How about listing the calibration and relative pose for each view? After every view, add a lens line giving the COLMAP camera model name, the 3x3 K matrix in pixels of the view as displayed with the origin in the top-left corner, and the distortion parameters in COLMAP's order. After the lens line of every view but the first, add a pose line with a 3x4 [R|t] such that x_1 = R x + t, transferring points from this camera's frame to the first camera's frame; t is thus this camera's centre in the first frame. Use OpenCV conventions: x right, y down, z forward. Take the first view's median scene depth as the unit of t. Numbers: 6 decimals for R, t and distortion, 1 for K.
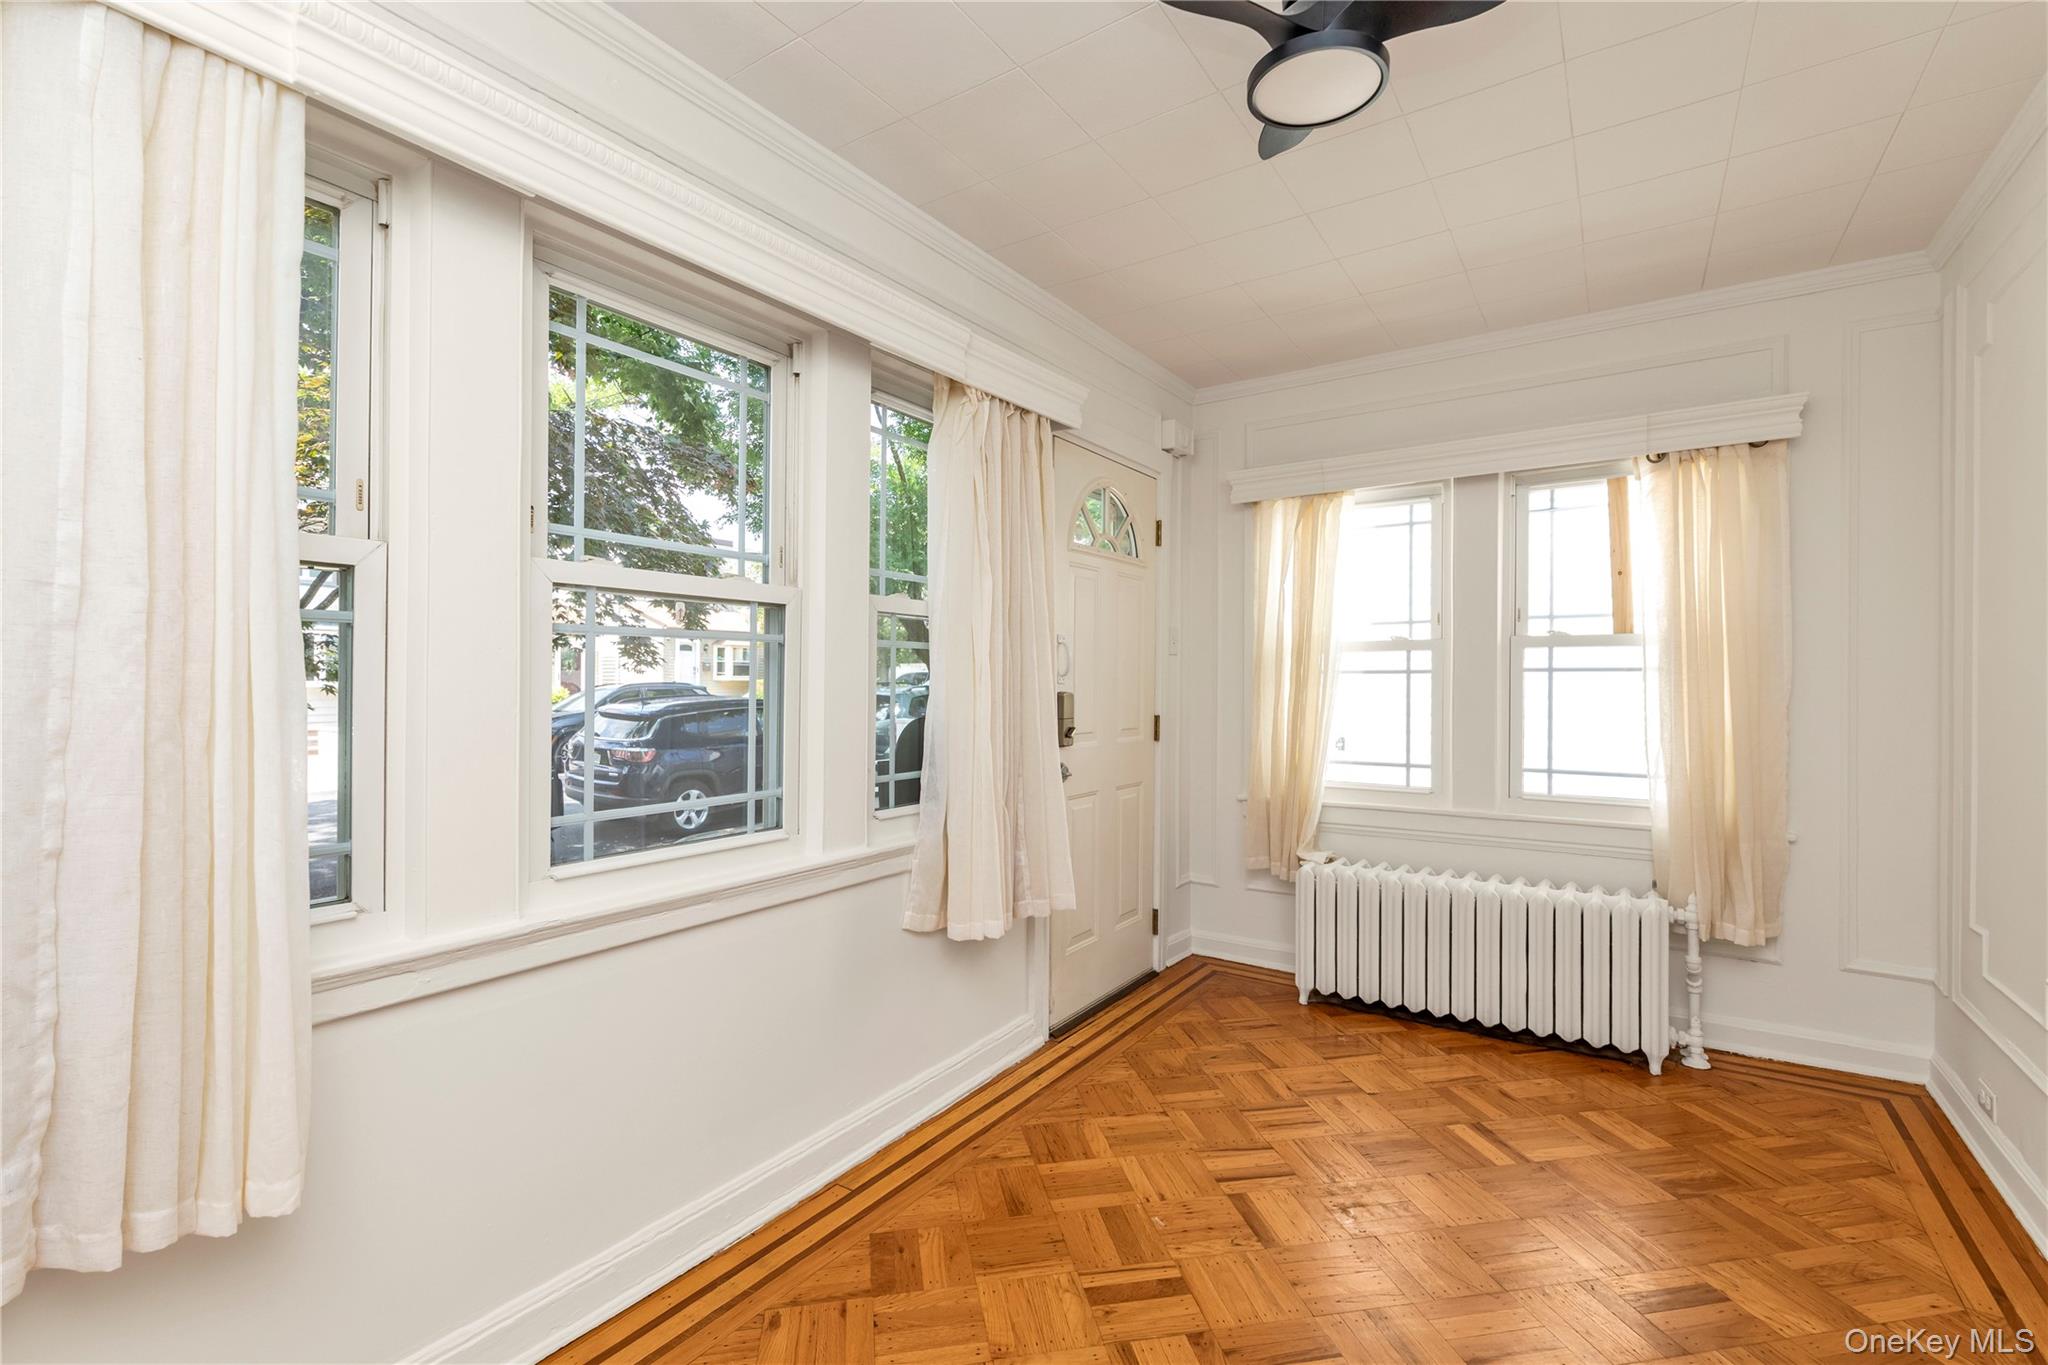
lens RADIAL K [[883.0, 0, 1020.7], [0, 883.0, 690.1], [0, 0, 1]] dist [-0.002816, -0.001355]
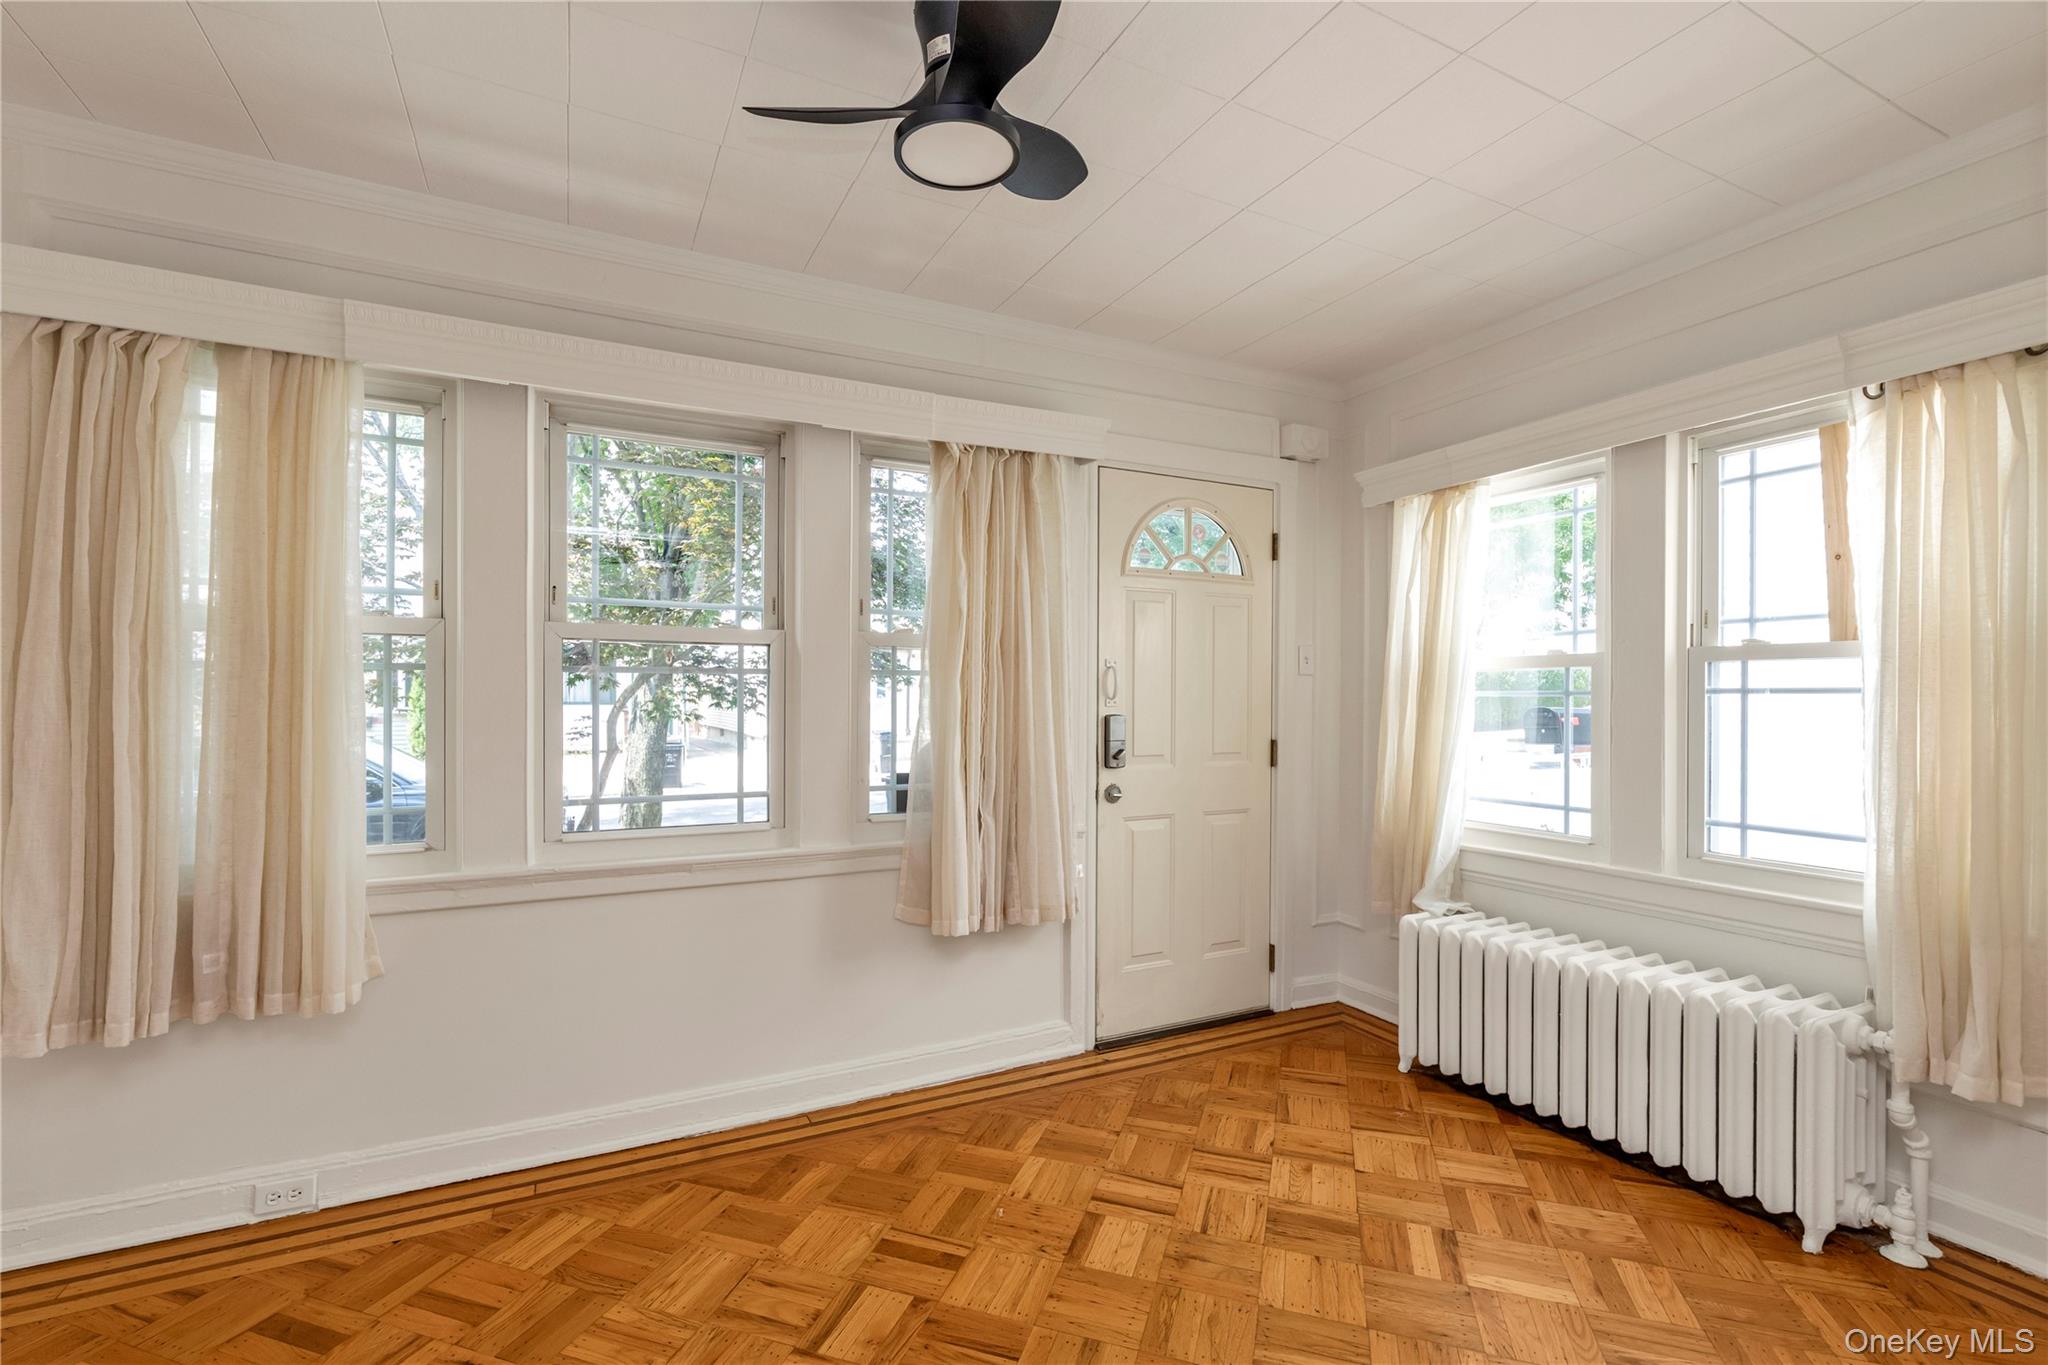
lens RADIAL K [[883.0, 0, 1018.6], [0, 883.0, 711.1], [0, 0, 1]] dist [-0.002816, -0.001355]
pose [[0.874710, 0.006904, -0.484598, 0.452181], [-0.004860, 0.999973, 0.005474, -0.007551], [0.484622, -0.002433, 0.874720, 0.049734]]
